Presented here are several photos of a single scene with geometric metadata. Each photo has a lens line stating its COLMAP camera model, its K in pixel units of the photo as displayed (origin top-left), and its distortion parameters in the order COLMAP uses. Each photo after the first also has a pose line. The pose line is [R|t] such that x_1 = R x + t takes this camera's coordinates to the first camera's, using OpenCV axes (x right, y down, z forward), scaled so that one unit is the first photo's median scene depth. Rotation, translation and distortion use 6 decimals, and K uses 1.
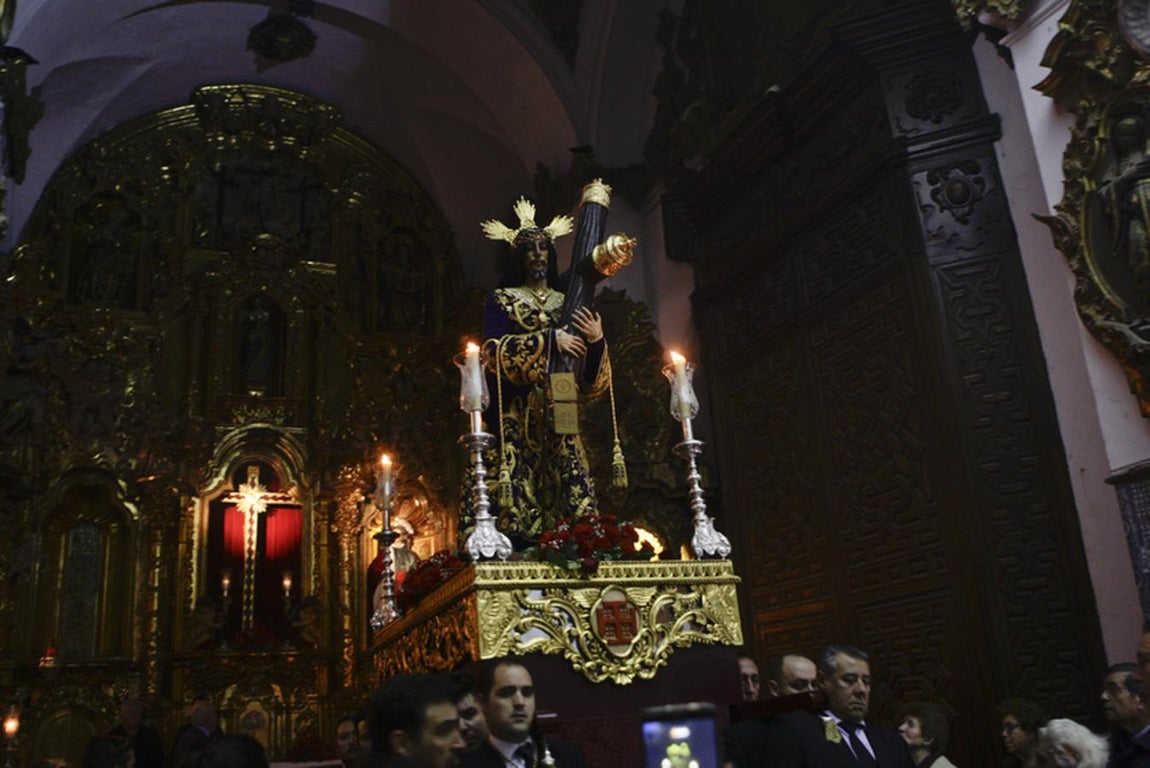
lens RADIAL K [[1020.4, 0, 575.0], [0, 1020.4, 384.0], [0, 0, 1]] dist [-0.103527, 0.079441]
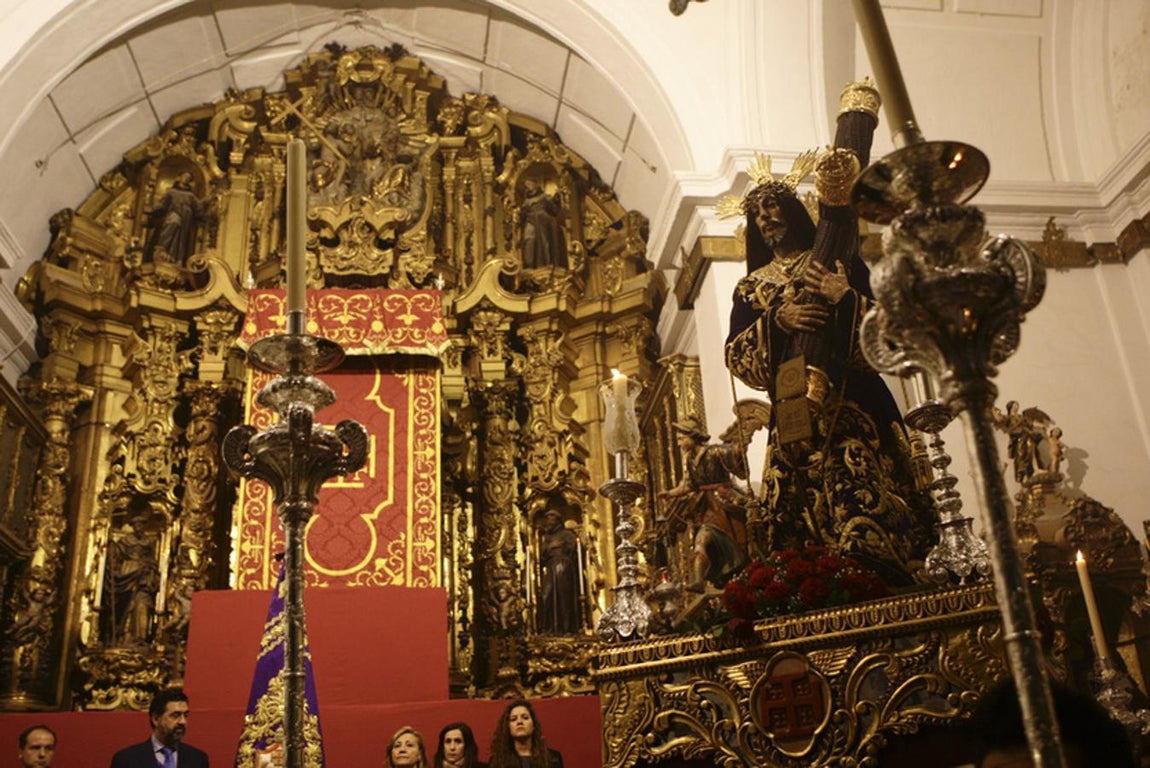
lens RADIAL K [[1070.5, 0, 575.0], [0, 1070.5, 384.0], [0, 0, 1]] dist [-0.109435, 0.091477]
pose [[0.624413, -0.291612, -0.724618, 0.454095], [0.261405, 0.952218, -0.157951, 0.088848], [0.736055, -0.090792, 0.670806, 0.375444]]
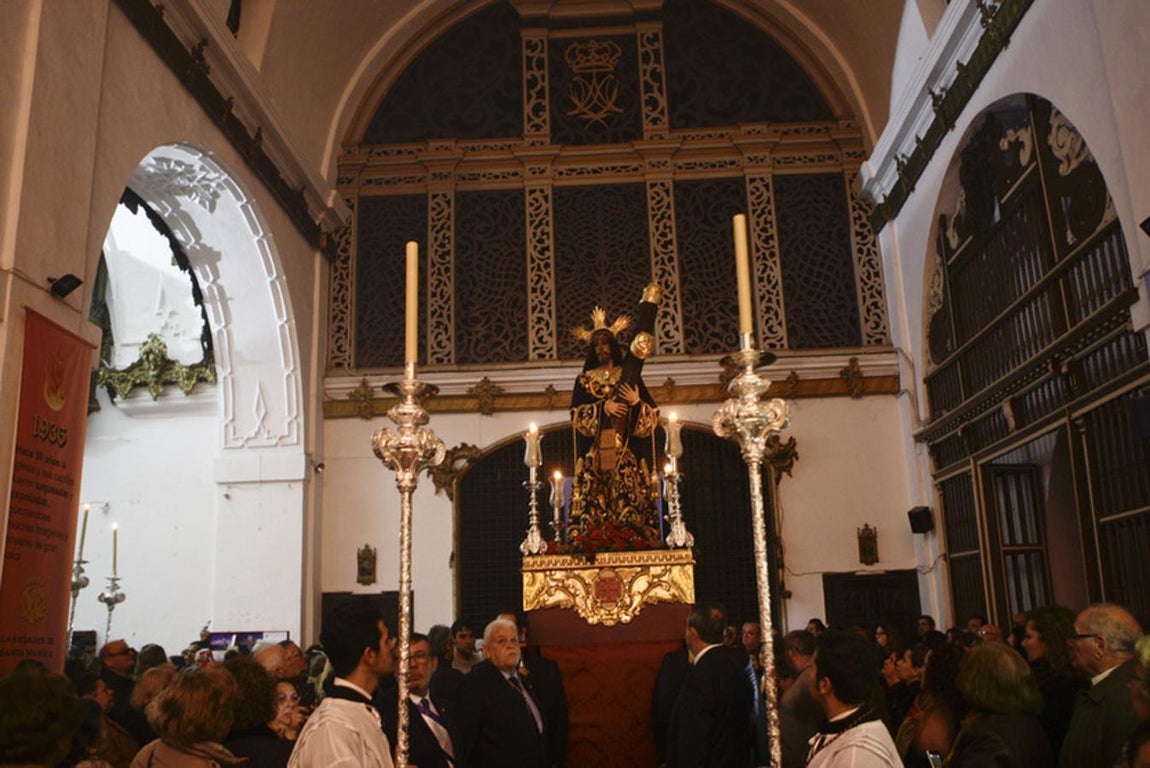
lens RADIAL K [[1020.4, 0, 575.0], [0, 1020.4, 384.0], [0, 0, 1]] dist [-0.103527, 0.079441]
pose [[0.884992, -0.077871, -0.459049, 0.690985], [0.118753, 0.991059, 0.060823, -0.187879], [0.450208, -0.108341, 0.886327, -0.432522]]
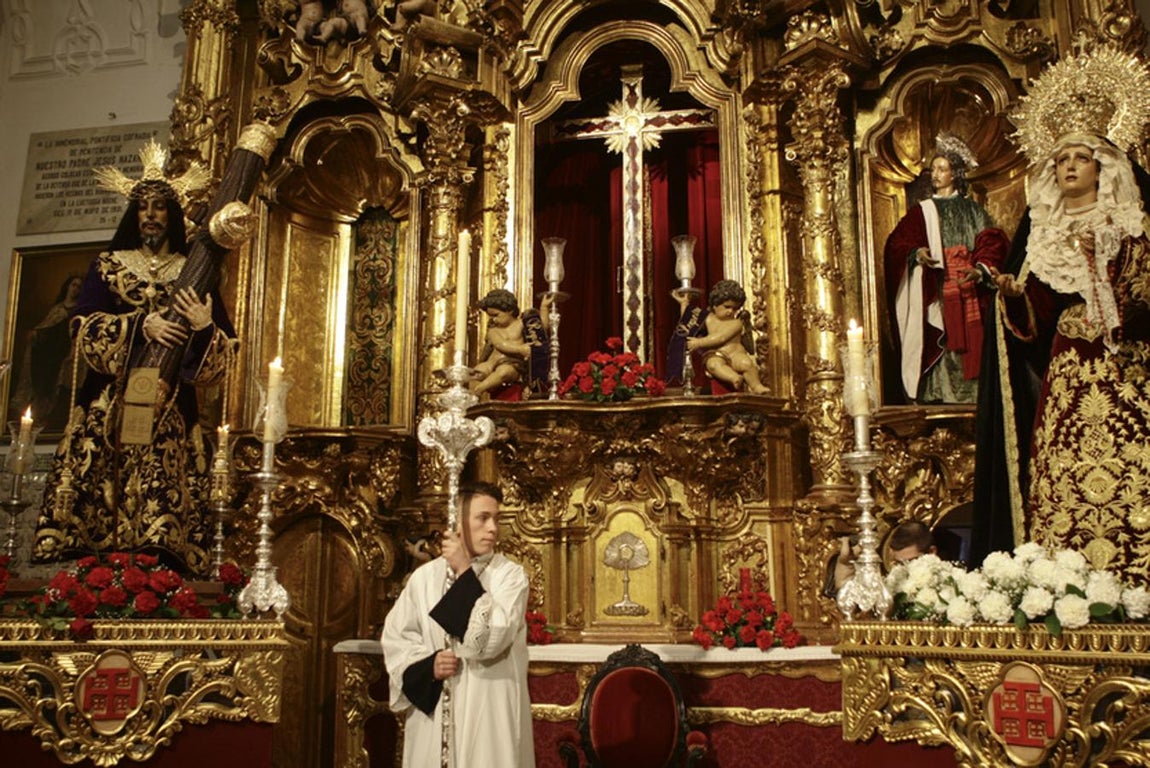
lens RADIAL K [[1020.4, 0, 575.0], [0, 1020.4, 384.0], [0, 0, 1]] dist [-0.103527, 0.079441]
pose [[0.995163, 0.097609, 0.011080, 0.343098], [-0.098142, 0.982942, 0.155540, -0.166692], [0.004292, -0.155875, 0.987767, 0.178183]]
